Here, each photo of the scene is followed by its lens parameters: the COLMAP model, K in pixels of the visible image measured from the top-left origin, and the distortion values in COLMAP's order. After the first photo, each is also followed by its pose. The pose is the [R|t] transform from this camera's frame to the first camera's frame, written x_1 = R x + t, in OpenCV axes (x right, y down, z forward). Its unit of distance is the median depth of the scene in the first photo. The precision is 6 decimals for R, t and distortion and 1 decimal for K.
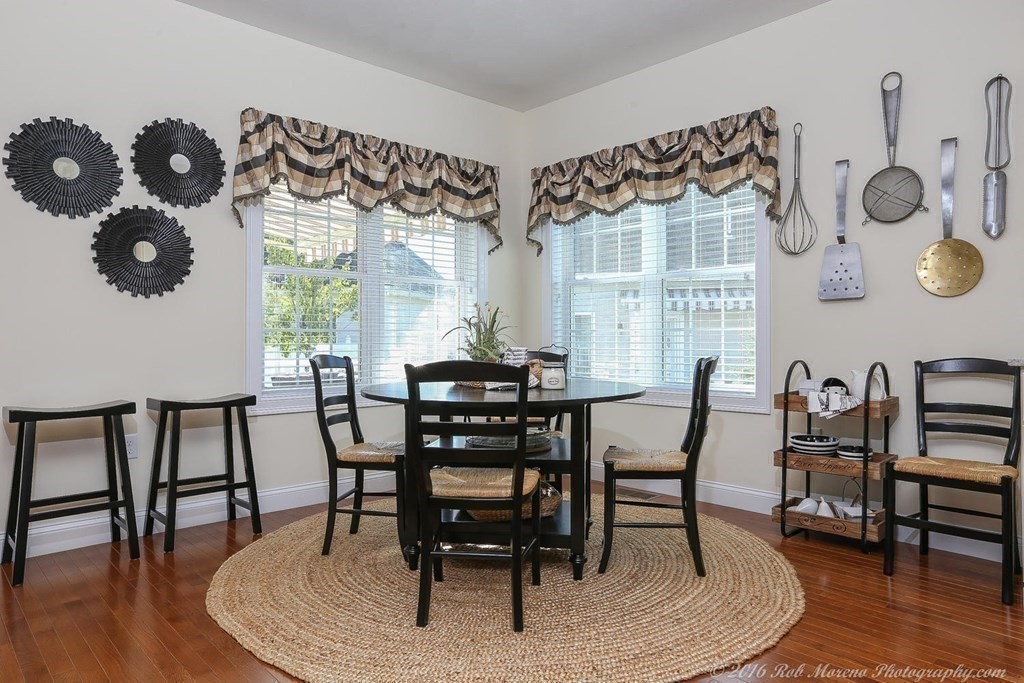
lens RADIAL K [[667.1, 0, 513.2], [0, 667.1, 336.4], [0, 0, 1]] dist [-0.026515, 0.045558]
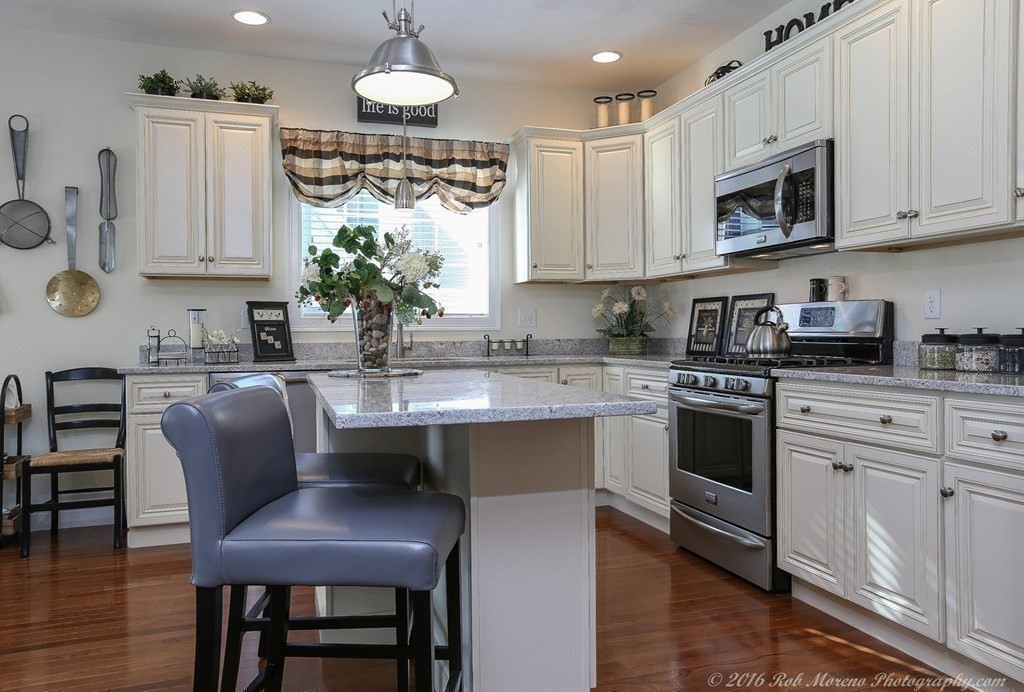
lens RADIAL K [[736.4, 0, 498.8], [0, 736.4, 335.4], [0, 0, 1]] dist [0.010376, 0.034808]
pose [[0.433395, -0.005929, 0.901184, -0.202504], [0.004794, 0.999979, 0.004273, -0.025697], [-0.901191, 0.002468, 0.433415, -0.253450]]
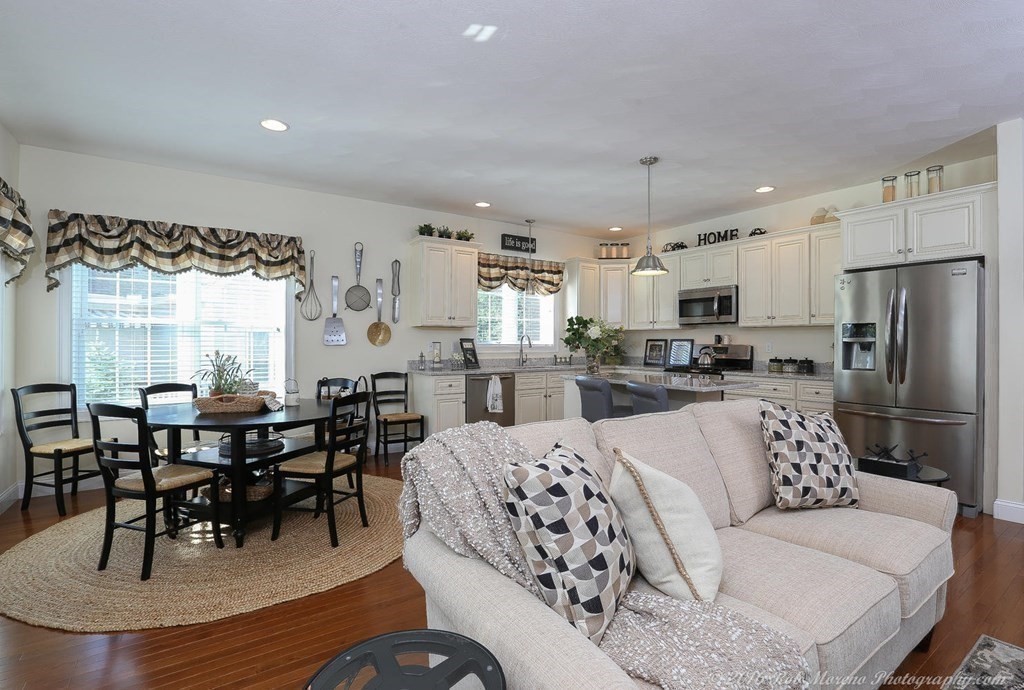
lens RADIAL K [[494.6, 0, 513.3], [0, 494.6, 339.2], [0, 0, 1]] dist [-0.027554, 0.004139]
pose [[0.155685, 0.008816, 0.987767, -0.890966], [-0.006395, 0.999948, -0.007917, -0.065323], [-0.987786, -0.005084, 0.155734, 0.231866]]
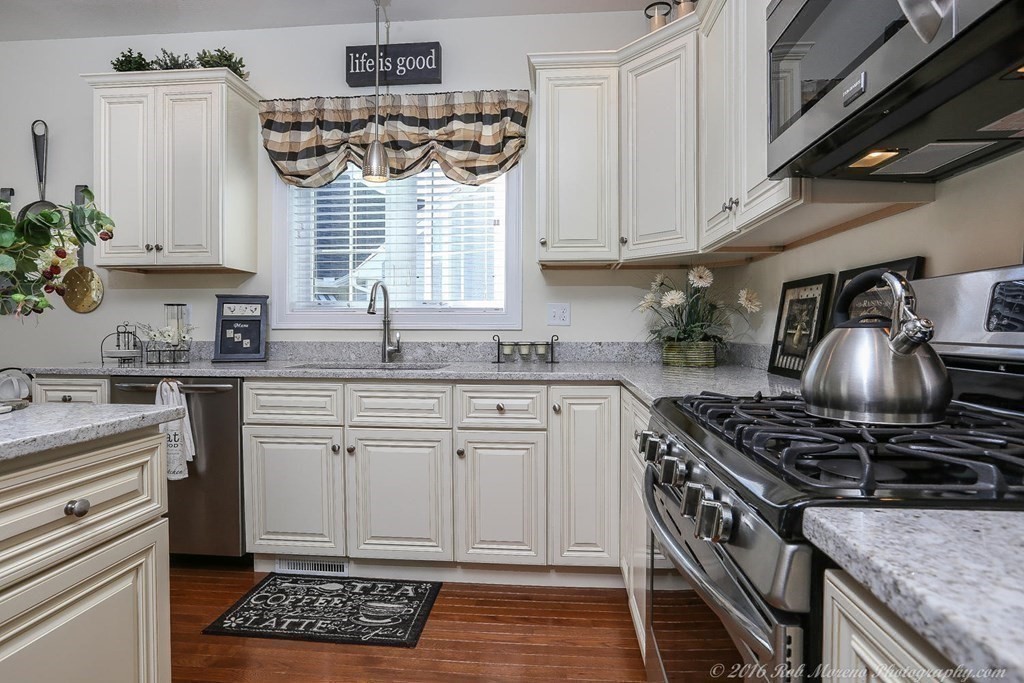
lens RADIAL K [[513.5, 0, 512.8], [0, 513.5, 339.5], [0, 0, 1]] dist [-0.028672, 0.002325]
pose [[0.739102, -0.008281, 0.673543, 0.545495], [-0.006415, 0.999793, 0.019332, -0.029781], [-0.673563, -0.018609, 0.738895, -0.211460]]
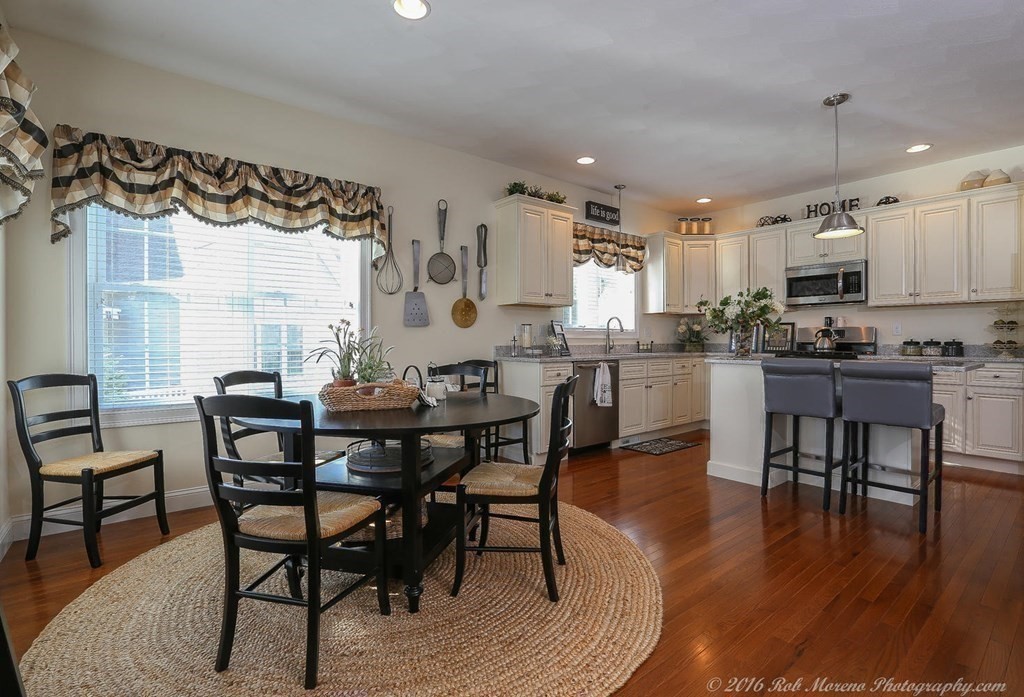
lens RADIAL K [[493.3, 0, 521.3], [0, 493.3, 341.0], [0, 0, 1]] dist [-0.030252, 0.003970]
pose [[0.063198, 0.001223, 0.998000, -0.680941], [-0.001929, 0.999998, -0.001103, -0.018762], [-0.997999, -0.001856, 0.063200, 0.666238]]
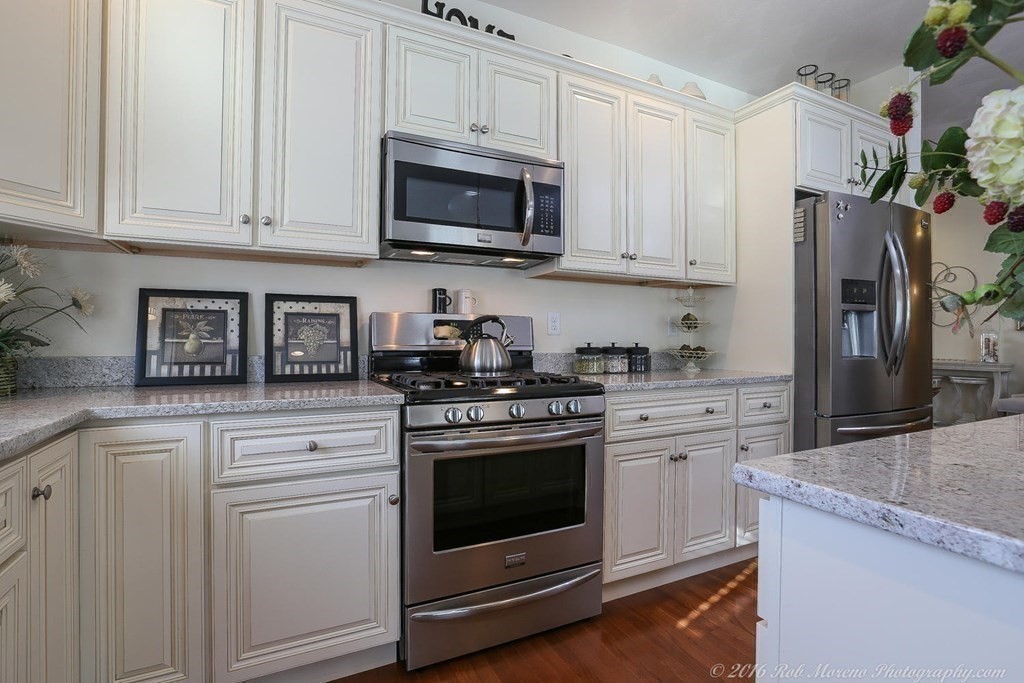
lens RADIAL K [[513.5, 0, 512.9], [0, 513.5, 339.3], [0, 0, 1]] dist [-0.028672, 0.002325]
pose [[-0.964101, -0.002618, 0.265522, 0.649587], [-0.002693, 0.999996, 0.000083, -0.032333], [-0.265521, -0.000635, -0.964105, 0.416119]]
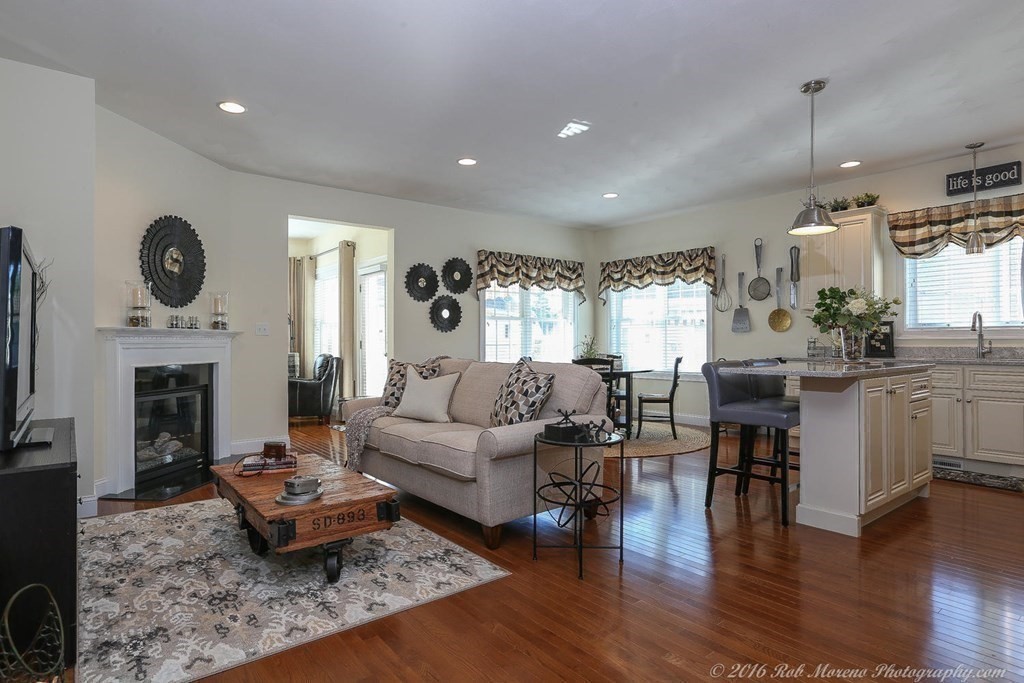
lens RADIAL K [[565.4, 0, 519.5], [0, 565.4, 336.8], [0, 0, 1]] dist [-0.006059, 0.008519]
pose [[0.997585, -0.003949, -0.069347, -0.142185], [0.003700, 0.999986, -0.003721, -0.034178], [0.069360, 0.003456, 0.997586, -1.024749]]
